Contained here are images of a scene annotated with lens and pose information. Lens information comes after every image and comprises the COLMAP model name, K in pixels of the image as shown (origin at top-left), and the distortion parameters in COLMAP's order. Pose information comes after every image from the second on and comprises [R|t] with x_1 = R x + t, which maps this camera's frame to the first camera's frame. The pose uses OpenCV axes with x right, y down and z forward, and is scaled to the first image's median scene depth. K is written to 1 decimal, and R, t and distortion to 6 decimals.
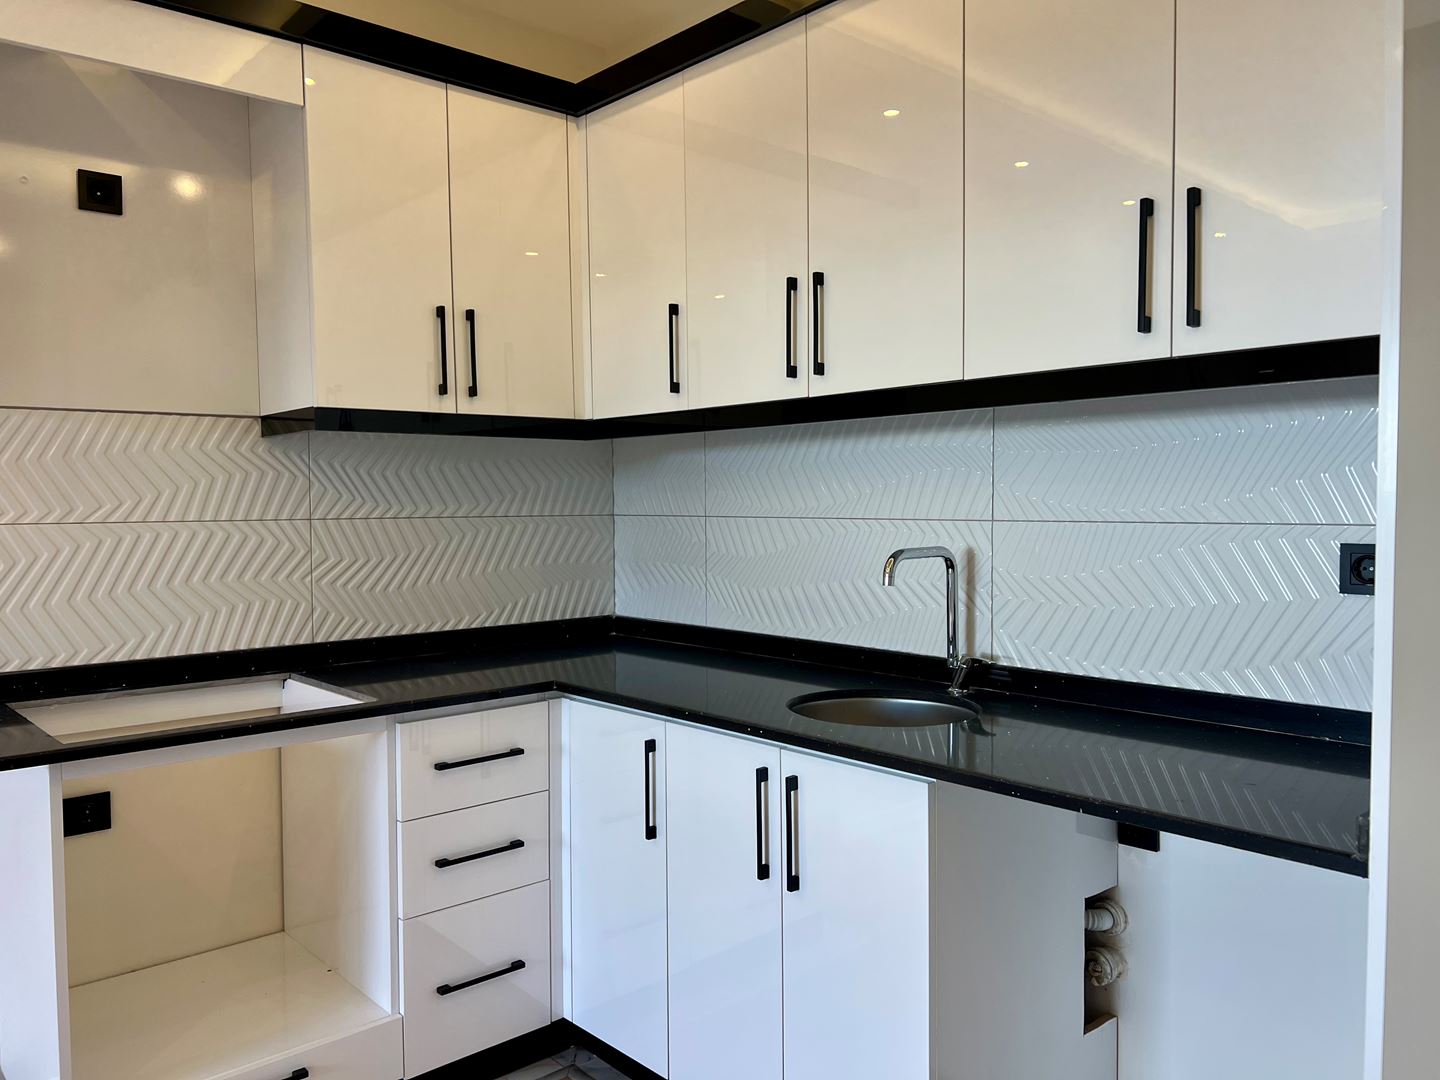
lens RADIAL K [[1077.8, 0, 719.6], [0, 1077.8, 546.8], [0, 0, 1]] dist [0.022437, -0.005916]
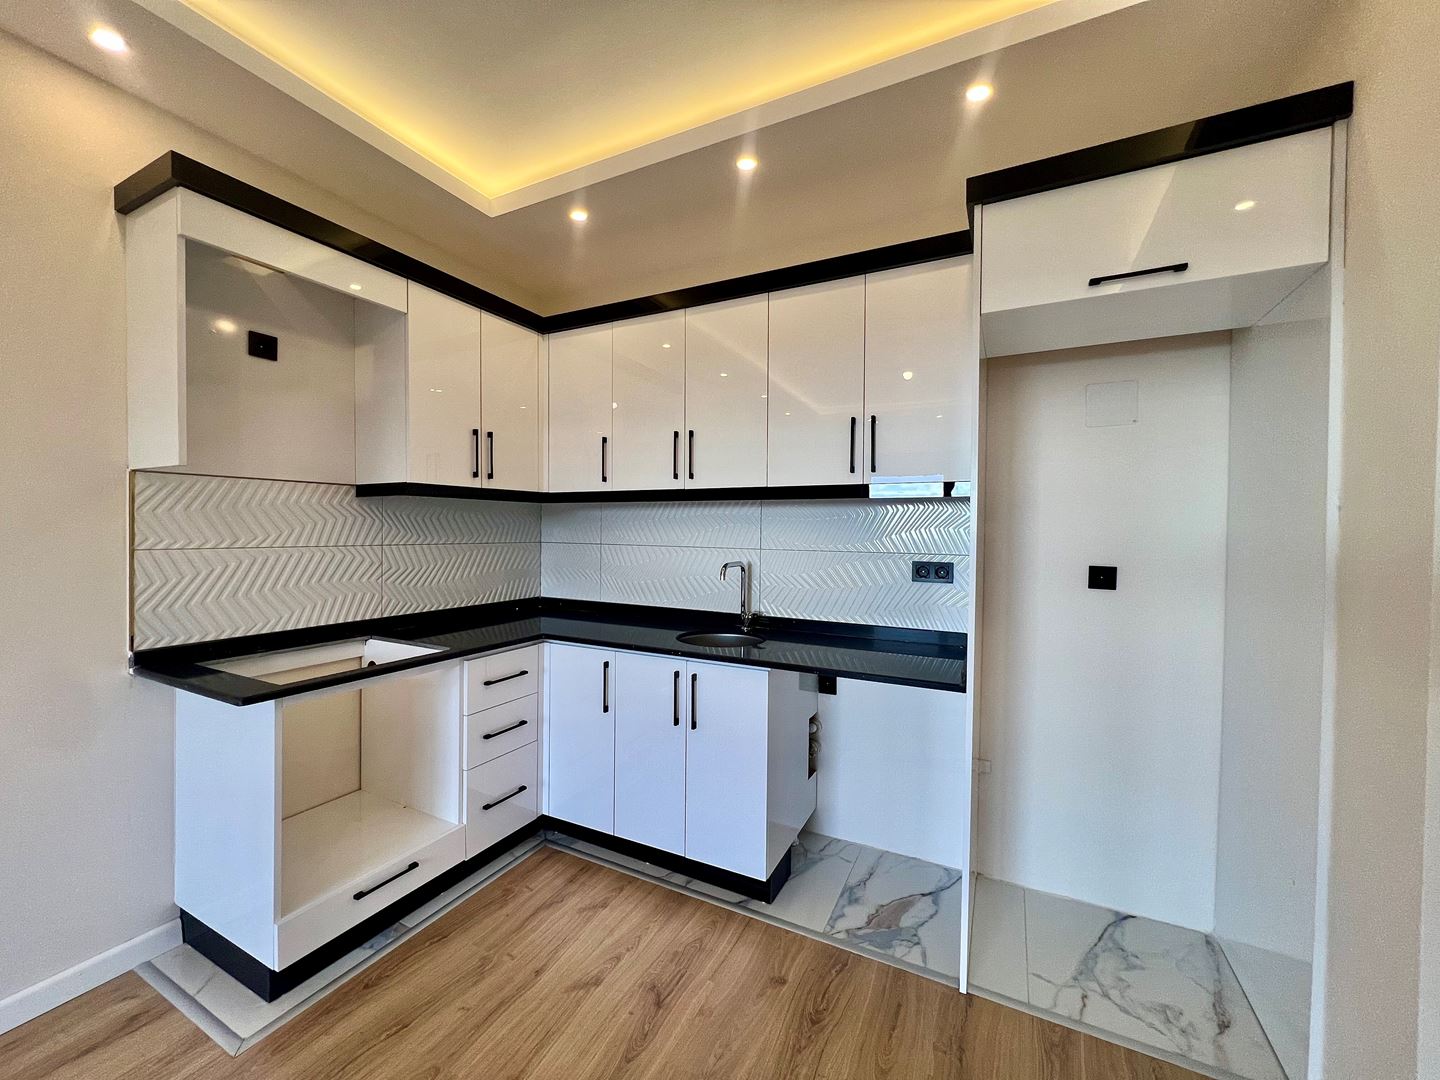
lens RADIAL K [[571.4, 0, 715.5], [0, 571.4, 538.3], [0, 0, 1]] dist [-0.001171, -0.000146]
pose [[0.934333, 0.011508, 0.356216, -0.221246], [-0.002221, 0.999647, -0.026469, -0.014475], [-0.356395, 0.023940, 0.934029, -0.036863]]
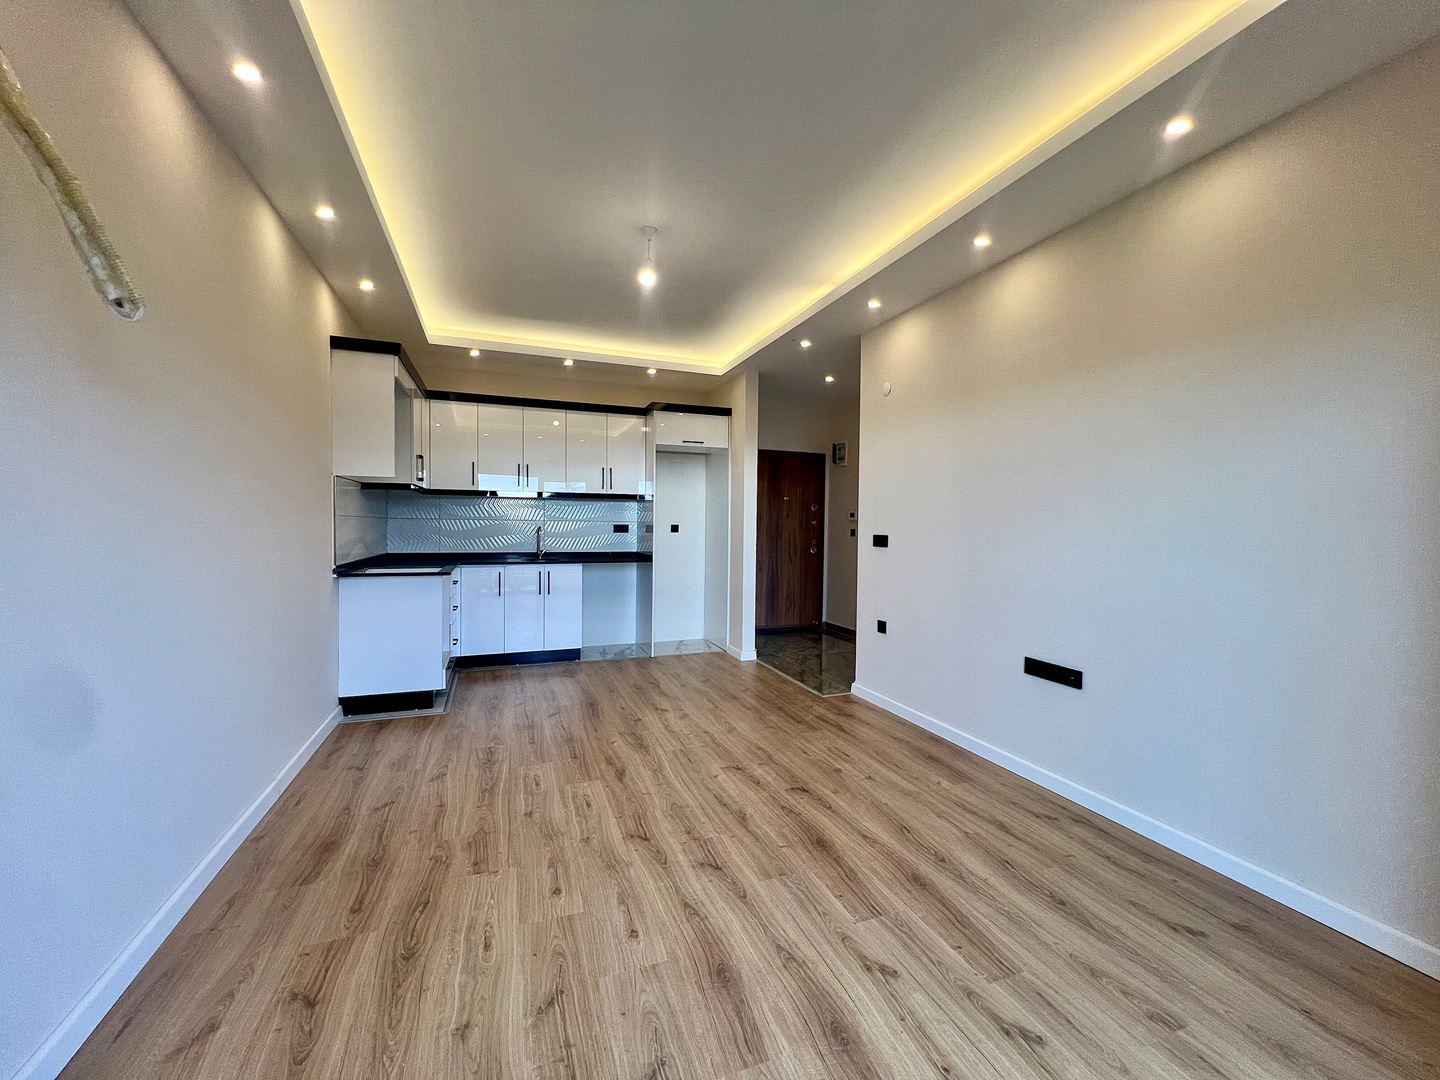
lens RADIAL K [[571.4, 0, 715.5], [0, 571.4, 538.3], [0, 0, 1]] dist [-0.001171, -0.000146]
pose [[0.368225, -0.010396, 0.929679, -1.588094], [0.026869, 0.999639, 0.000536, 0.063285], [-0.929348, 0.024783, 0.368371, -0.513947]]
